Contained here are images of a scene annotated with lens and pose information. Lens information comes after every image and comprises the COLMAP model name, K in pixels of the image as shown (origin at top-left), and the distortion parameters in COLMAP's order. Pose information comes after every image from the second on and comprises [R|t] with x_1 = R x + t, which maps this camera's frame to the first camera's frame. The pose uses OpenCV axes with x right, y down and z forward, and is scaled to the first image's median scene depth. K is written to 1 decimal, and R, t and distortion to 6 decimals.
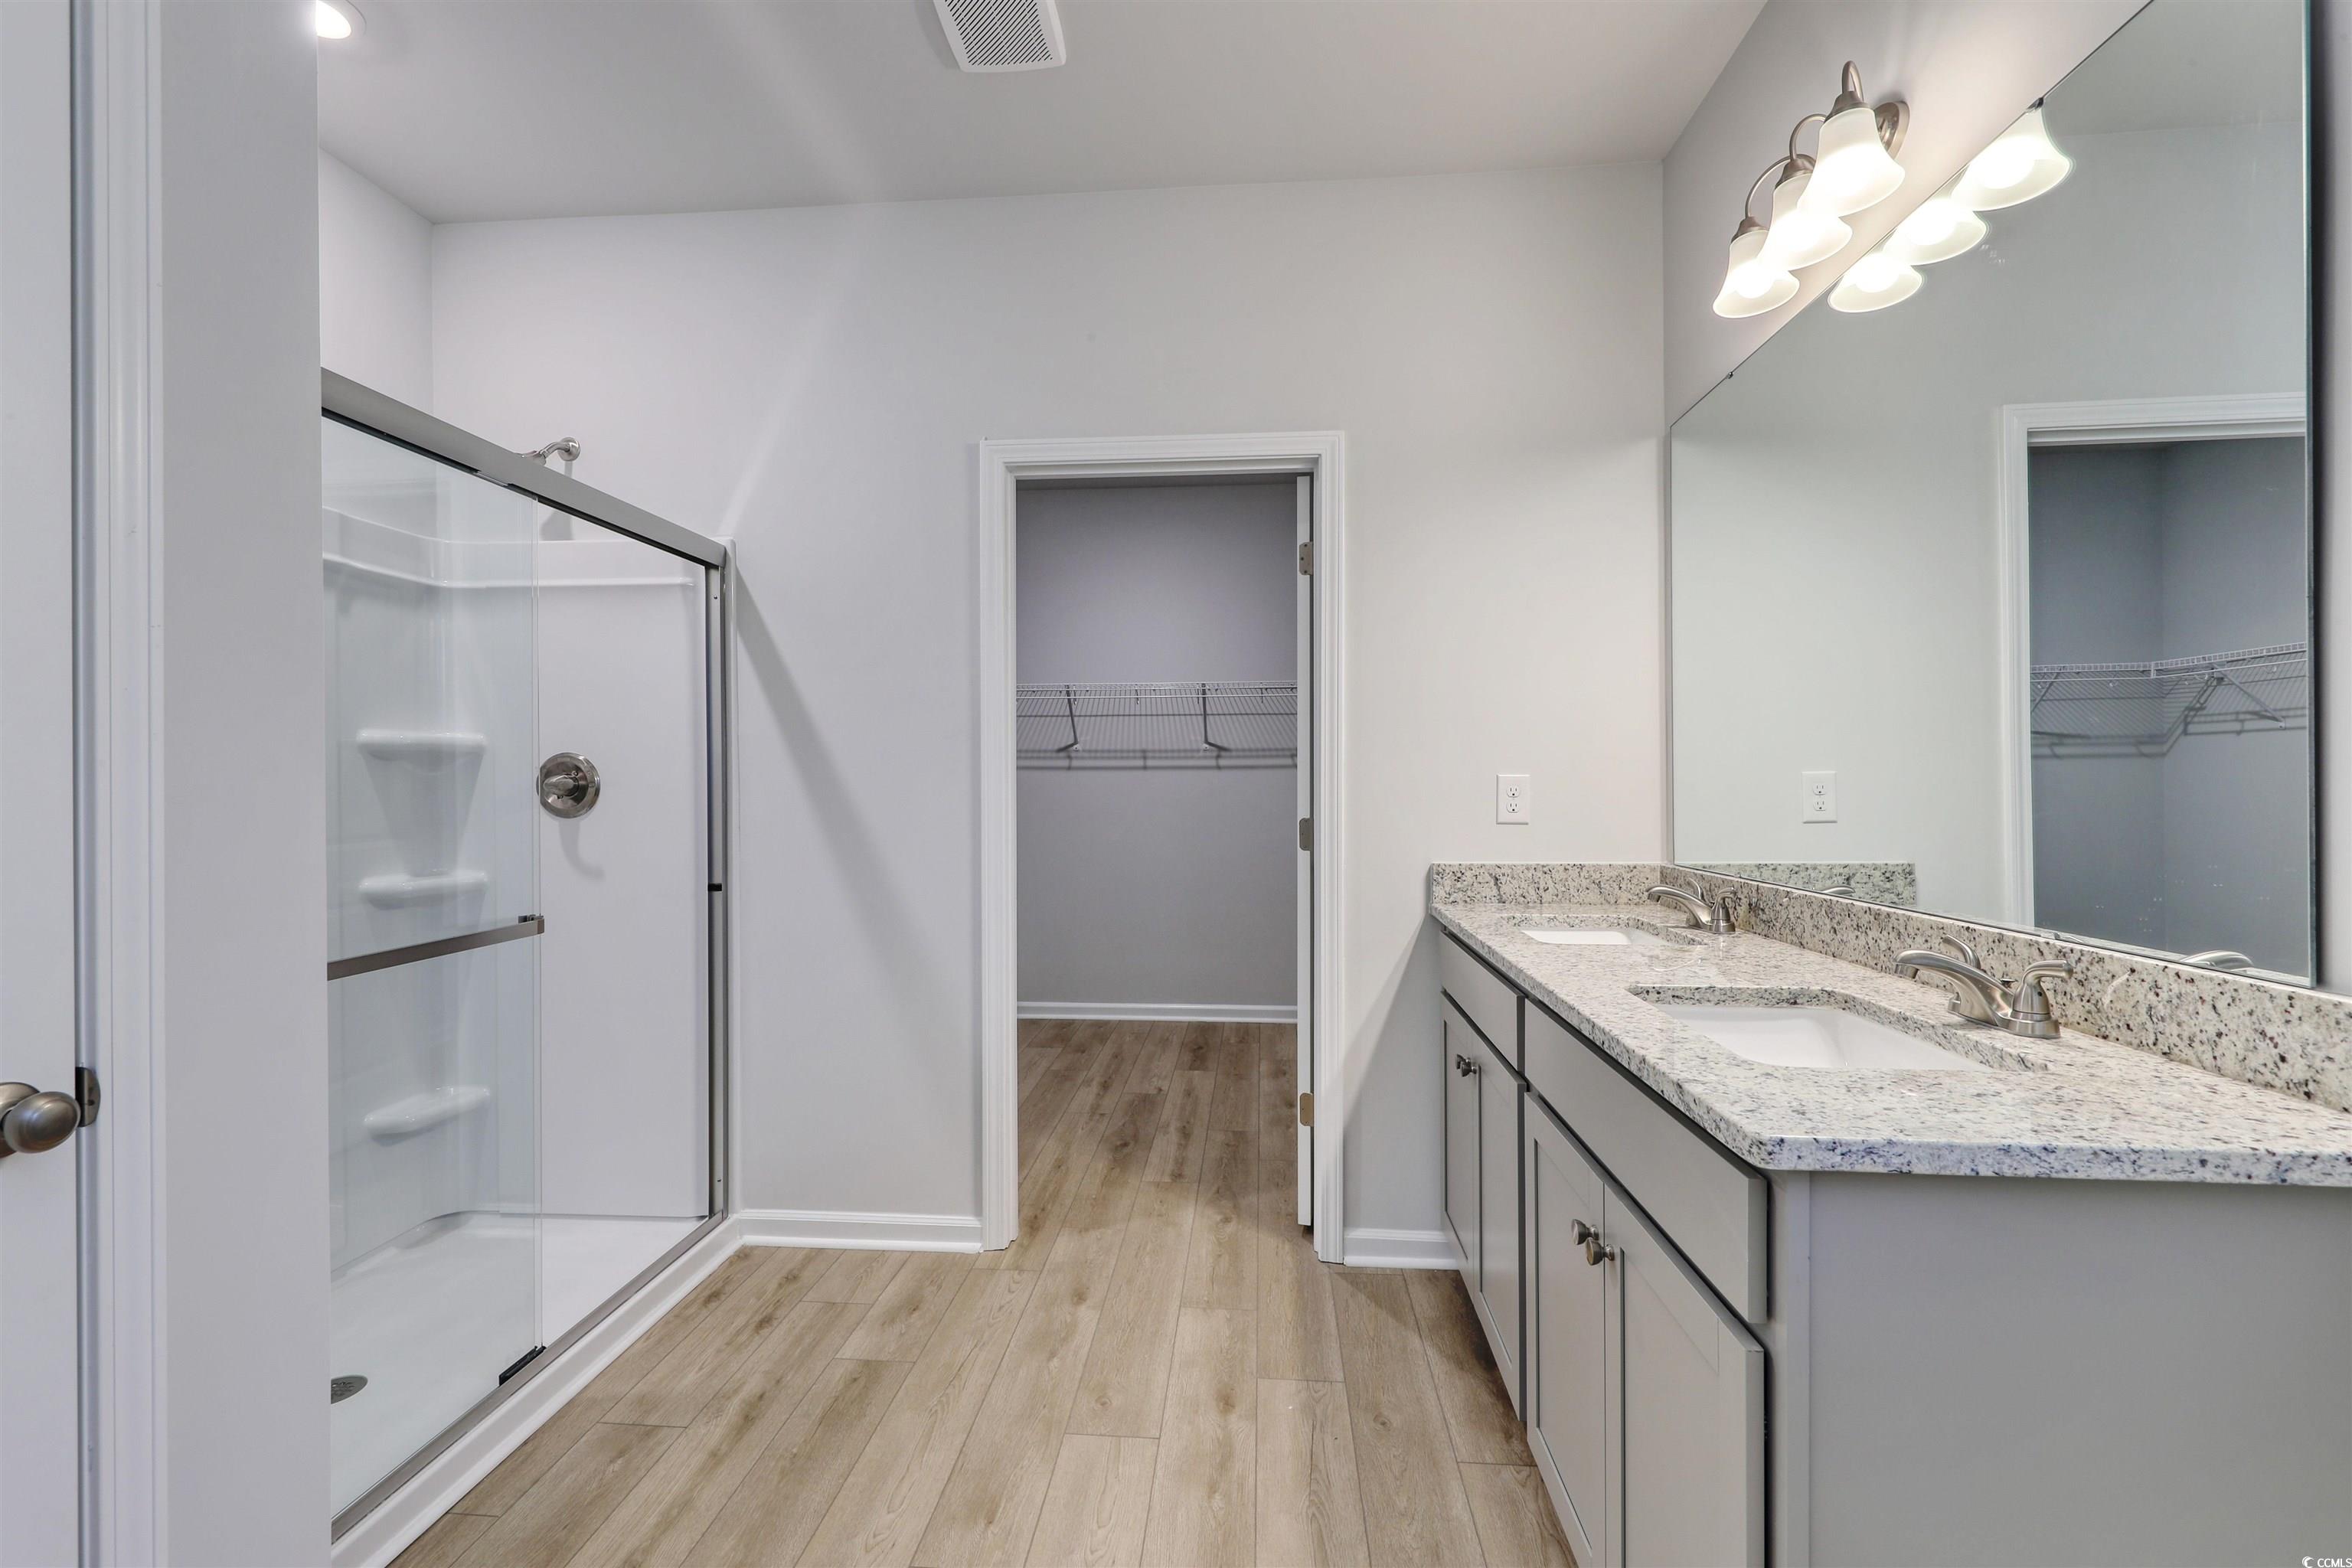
lens RADIAL K [[959.9, 0, 1194.8], [0, 959.9, 788.0], [0, 0, 1]] dist [-0.002674, -0.000298]
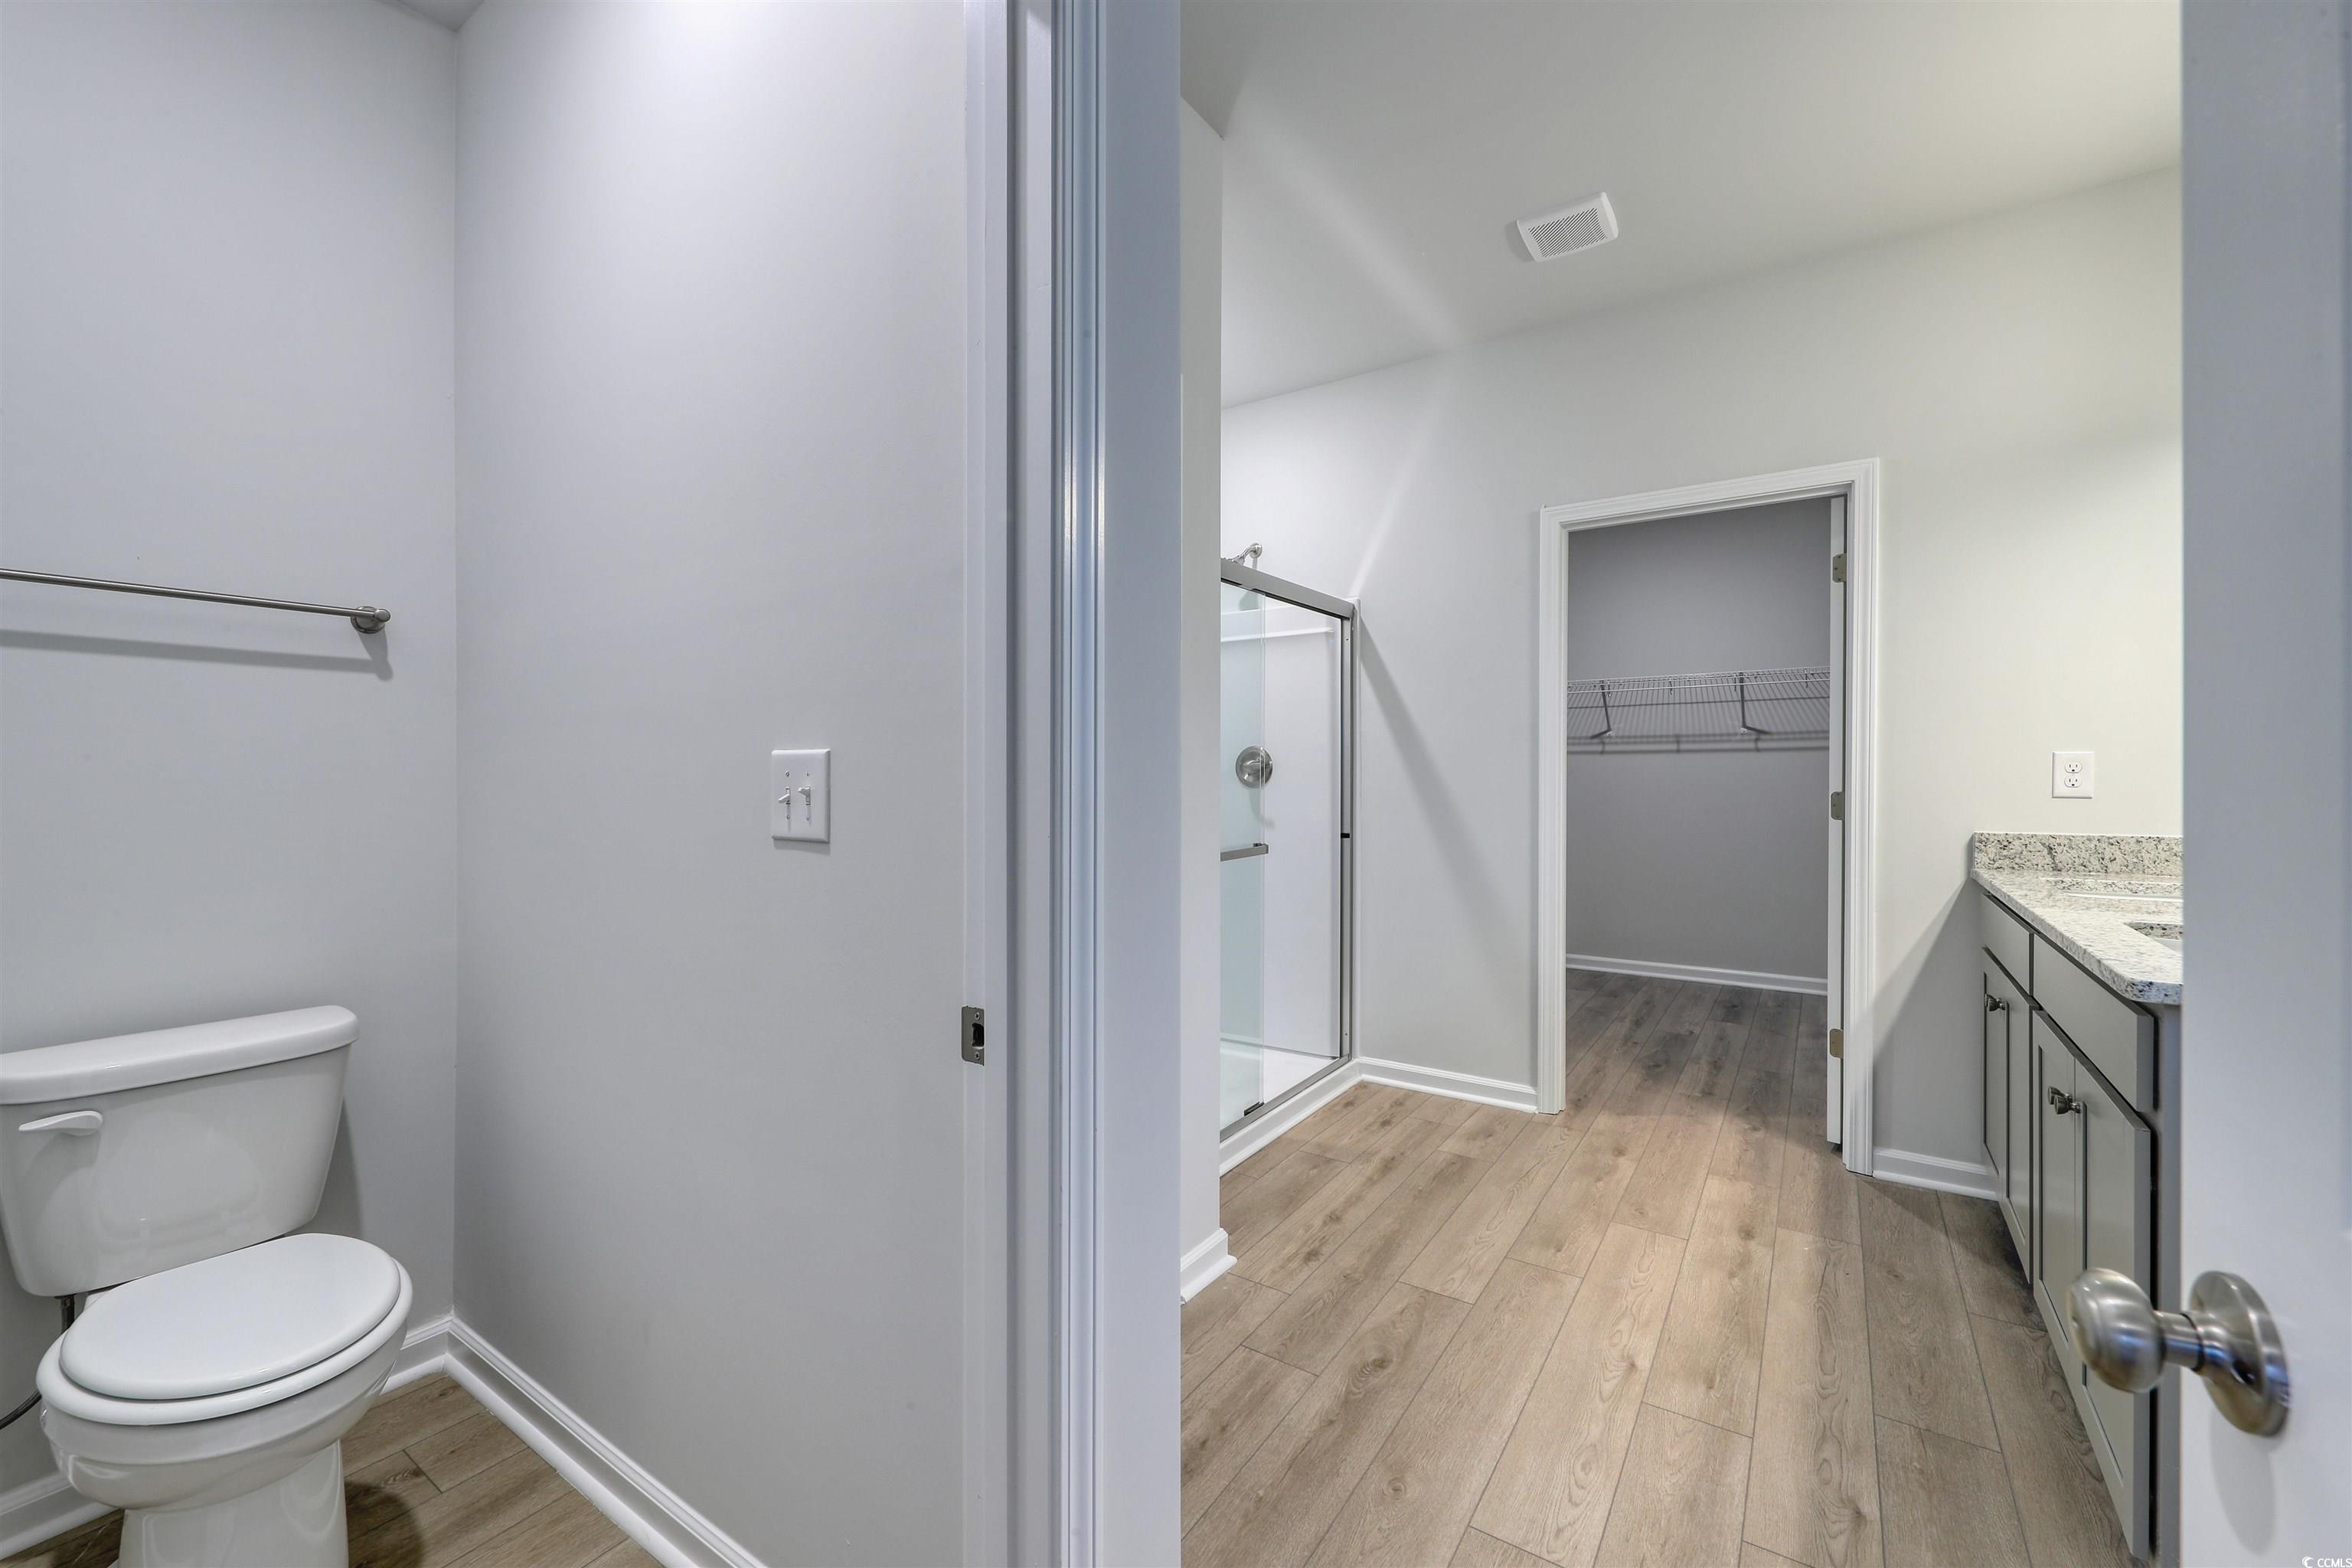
lens RADIAL K [[962.9, 0, 1138.3], [0, 962.9, 788.7], [0, 0, 1]] dist [0.002267, -0.000272]
pose [[0.846569, 0.007451, -0.532227, 0.020167], [-0.000422, 0.999911, 0.013326, 0.012280], [0.532279, -0.011057, 0.846497, -0.438708]]
